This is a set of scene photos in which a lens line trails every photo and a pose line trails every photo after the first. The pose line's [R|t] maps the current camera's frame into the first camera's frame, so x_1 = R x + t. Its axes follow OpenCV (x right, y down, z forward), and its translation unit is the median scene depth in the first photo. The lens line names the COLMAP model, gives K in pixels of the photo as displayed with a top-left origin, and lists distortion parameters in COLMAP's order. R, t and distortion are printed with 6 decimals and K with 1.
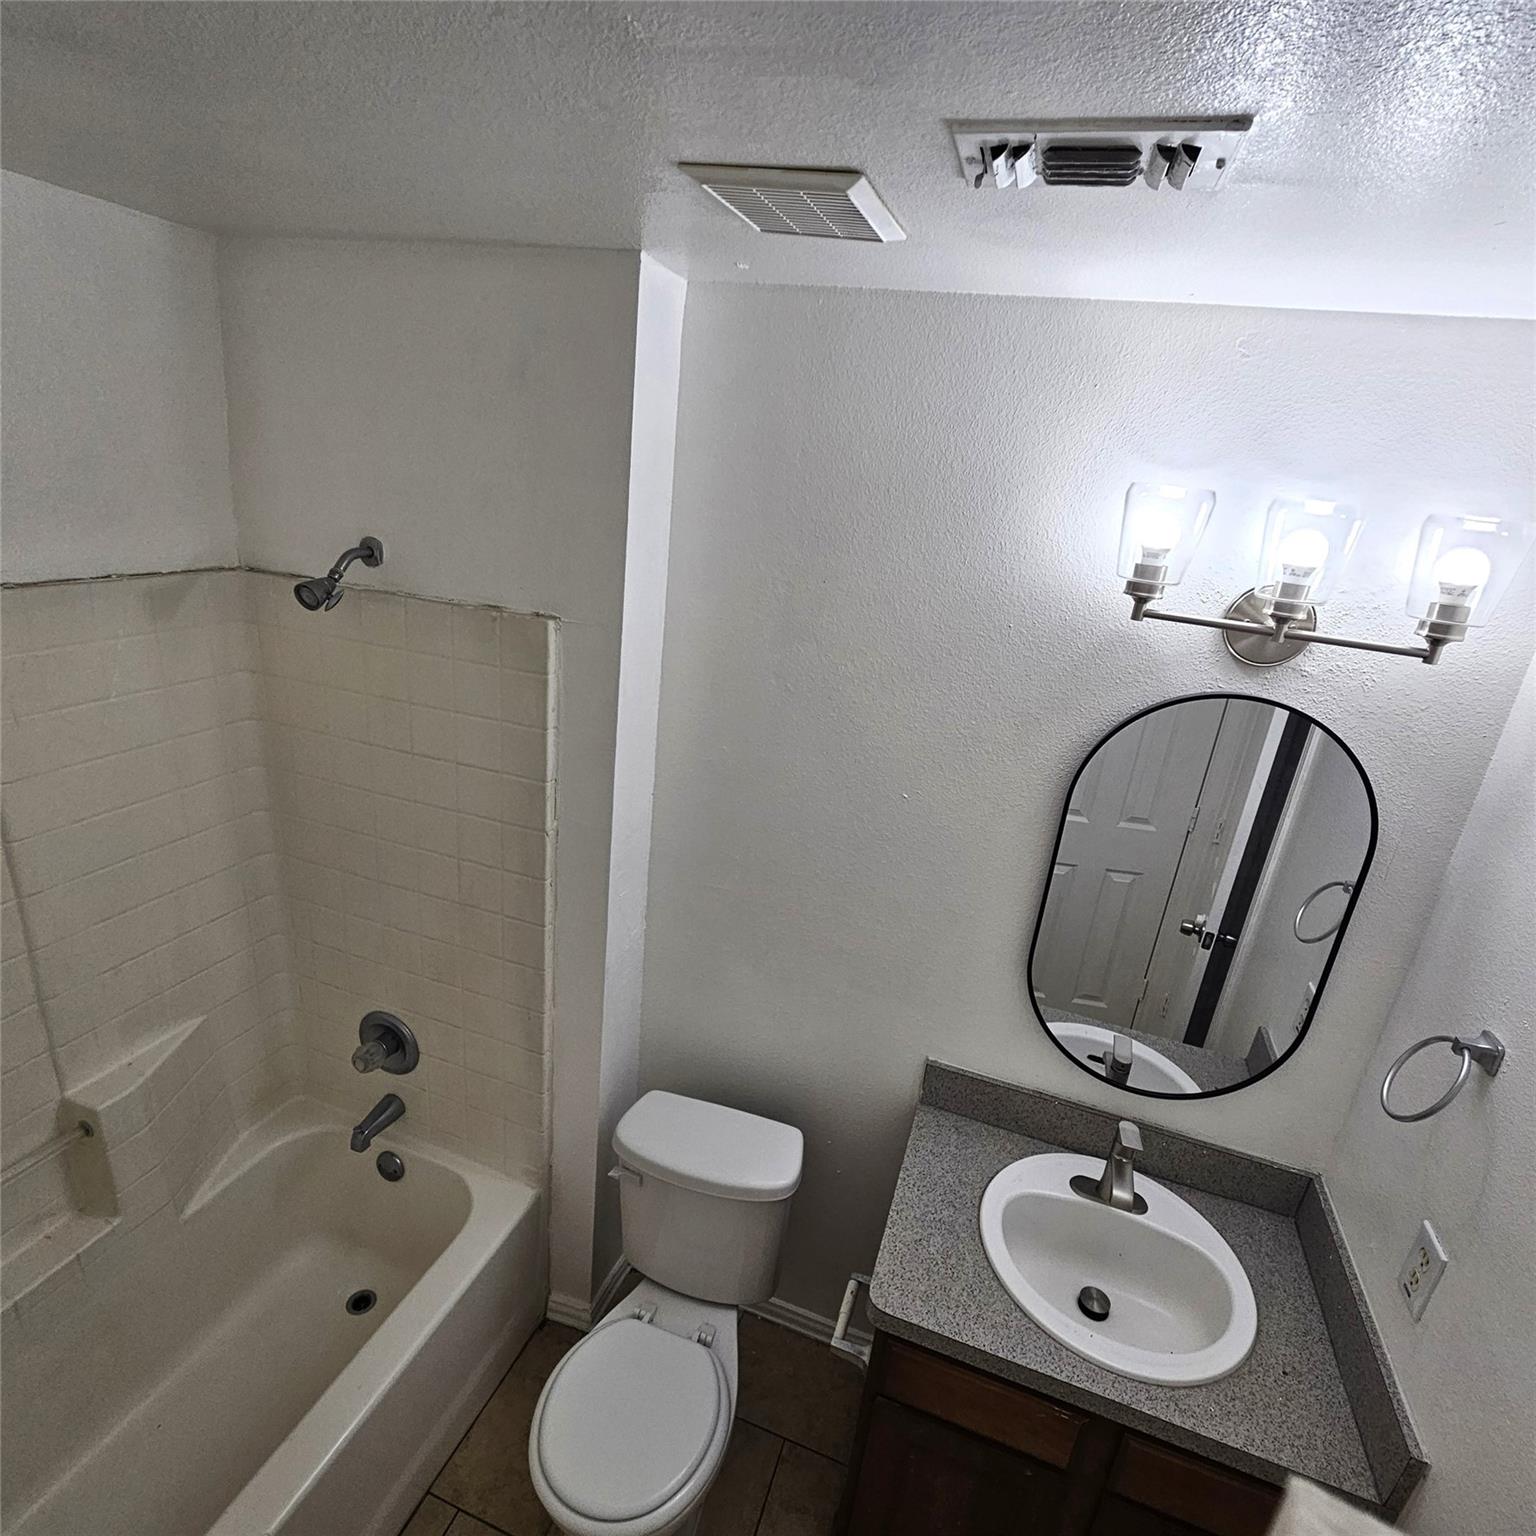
lens RADIAL K [[843.0, 0, 770.2], [0, 843.0, 777.9], [0, 0, 1]] dist [0.000368, 0.000172]
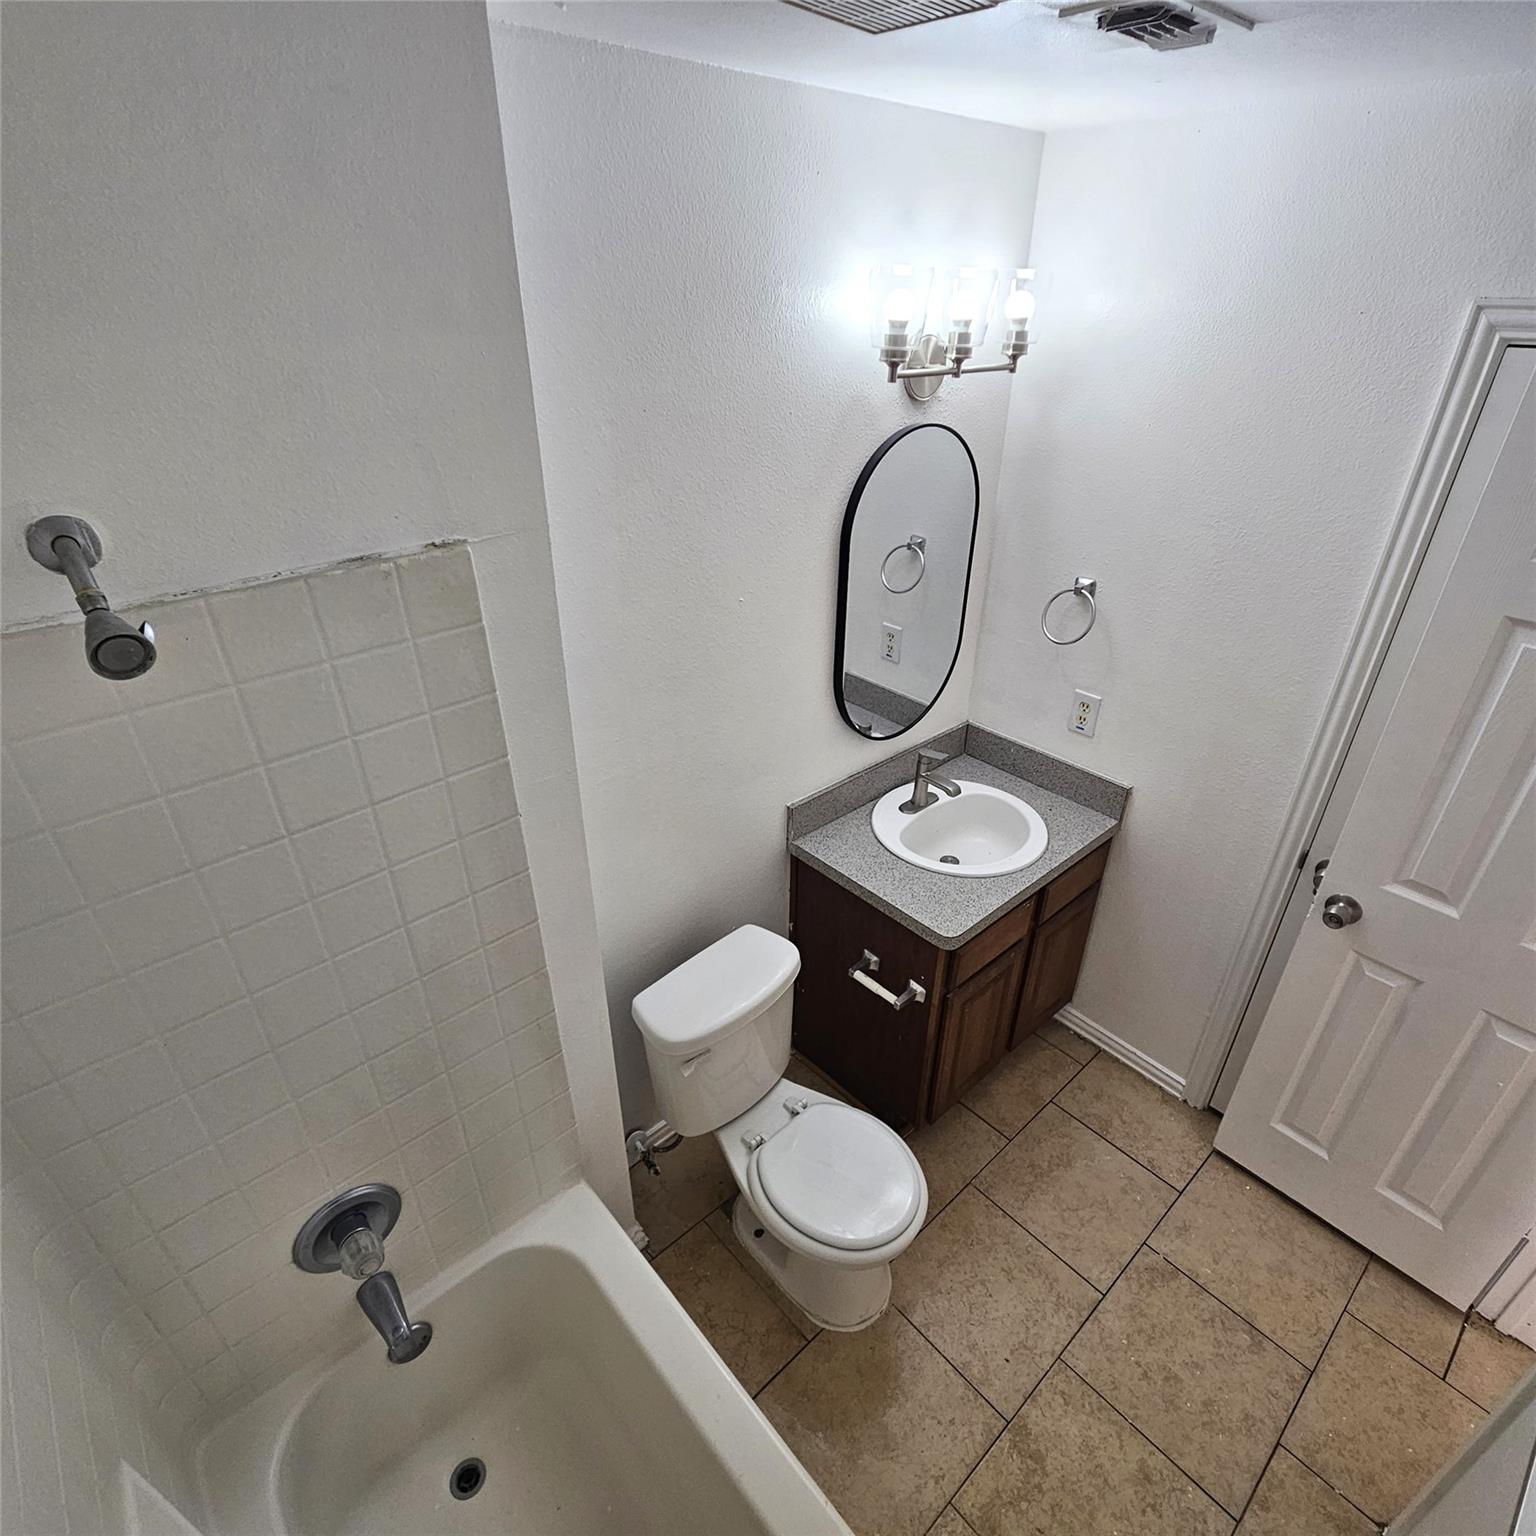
lens RADIAL K [[843.0, 0, 770.2], [0, 843.0, 777.9], [0, 0, 1]] dist [0.000368, 0.000172]
pose [[0.486503, -0.524634, 0.698622, -0.728994], [0.336154, 0.850479, 0.404583, -0.218468], [-0.806421, 0.038014, 0.590118, 0.359028]]
